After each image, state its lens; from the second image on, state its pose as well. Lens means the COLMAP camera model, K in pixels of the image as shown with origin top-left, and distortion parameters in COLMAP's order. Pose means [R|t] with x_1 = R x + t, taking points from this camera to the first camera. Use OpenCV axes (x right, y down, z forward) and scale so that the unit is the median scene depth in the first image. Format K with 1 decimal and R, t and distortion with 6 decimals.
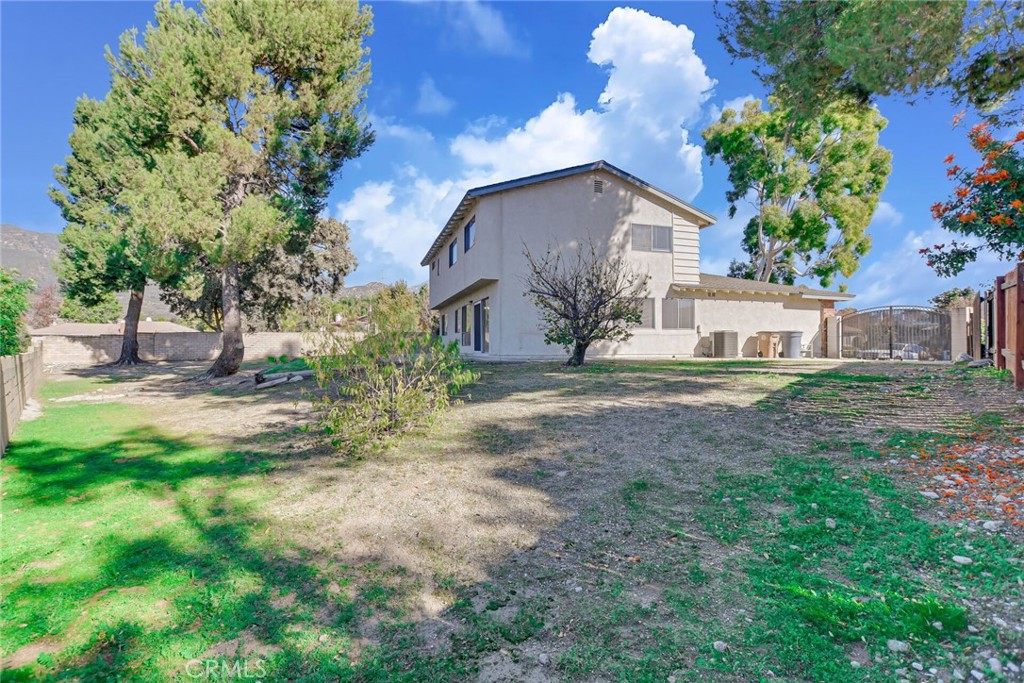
lens RADIAL K [[452.7, 0, 514.5], [0, 452.7, 337.6], [0, 0, 1]] dist [-0.022105, 0.003618]
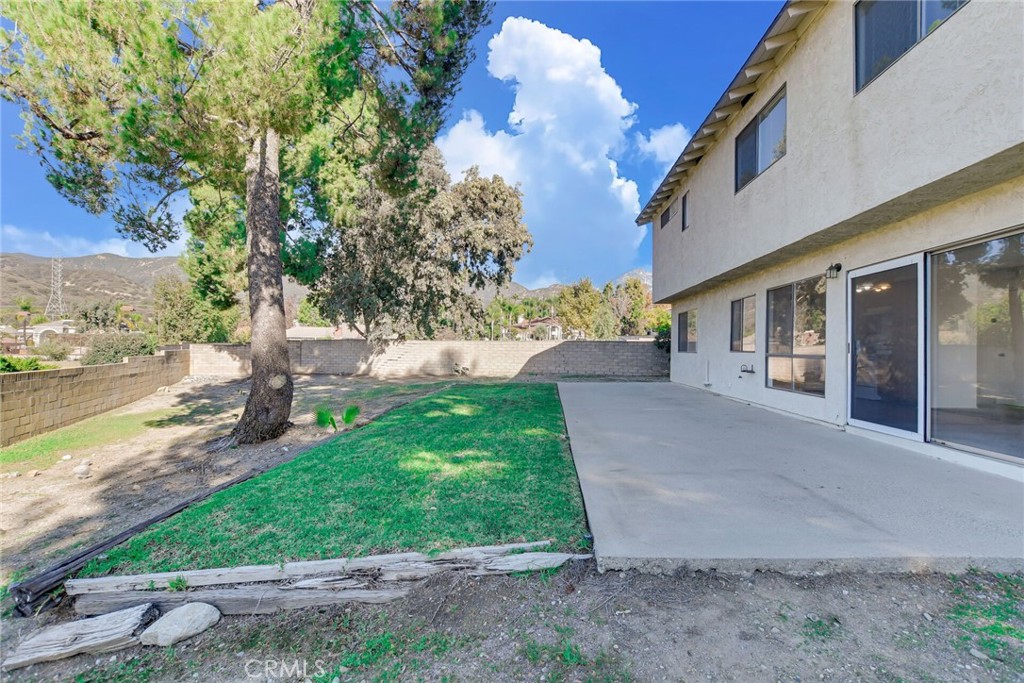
lens RADIAL K [[452.7, 0, 514.3], [0, 452.7, 339.2], [0, 0, 1]] dist [-0.022105, 0.003618]
pose [[0.923712, 0.004379, -0.383064, -0.114817], [-0.003561, 0.999990, 0.002845, -0.016853], [0.383072, -0.001264, 0.923718, 0.374876]]
